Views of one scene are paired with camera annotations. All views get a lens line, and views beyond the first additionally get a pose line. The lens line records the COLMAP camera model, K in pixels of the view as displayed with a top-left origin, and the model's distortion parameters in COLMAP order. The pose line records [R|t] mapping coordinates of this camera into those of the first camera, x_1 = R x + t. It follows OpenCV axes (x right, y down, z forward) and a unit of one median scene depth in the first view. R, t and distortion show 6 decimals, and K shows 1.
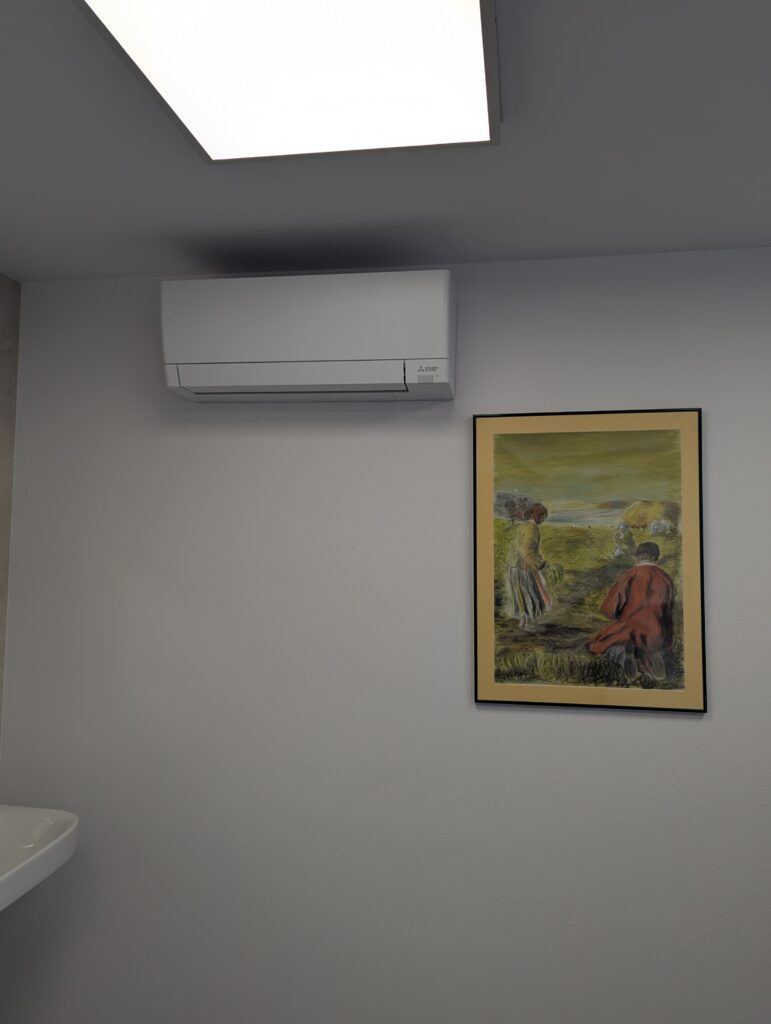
lens RADIAL K [[725.3, 0, 382.7], [0, 725.3, 507.7], [0, 0, 1]] dist [0.050664, -0.041622]
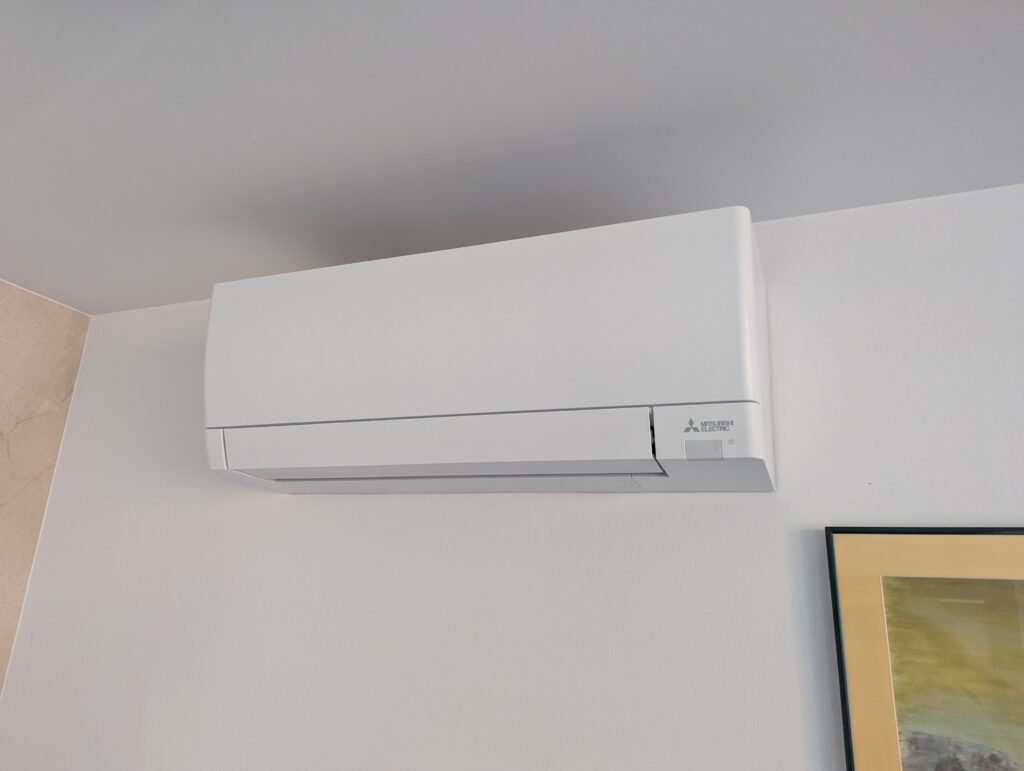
lens RADIAL K [[699.0, 0, 516.4], [0, 699.0, 383.2], [0, 0, 1]] dist [0.002551, -0.000458]
pose [[0.969826, -0.034370, -0.241362, 0.049237], [-0.028485, 0.967257, -0.252195, -0.101870], [0.242127, 0.251460, 0.937092, 0.545180]]
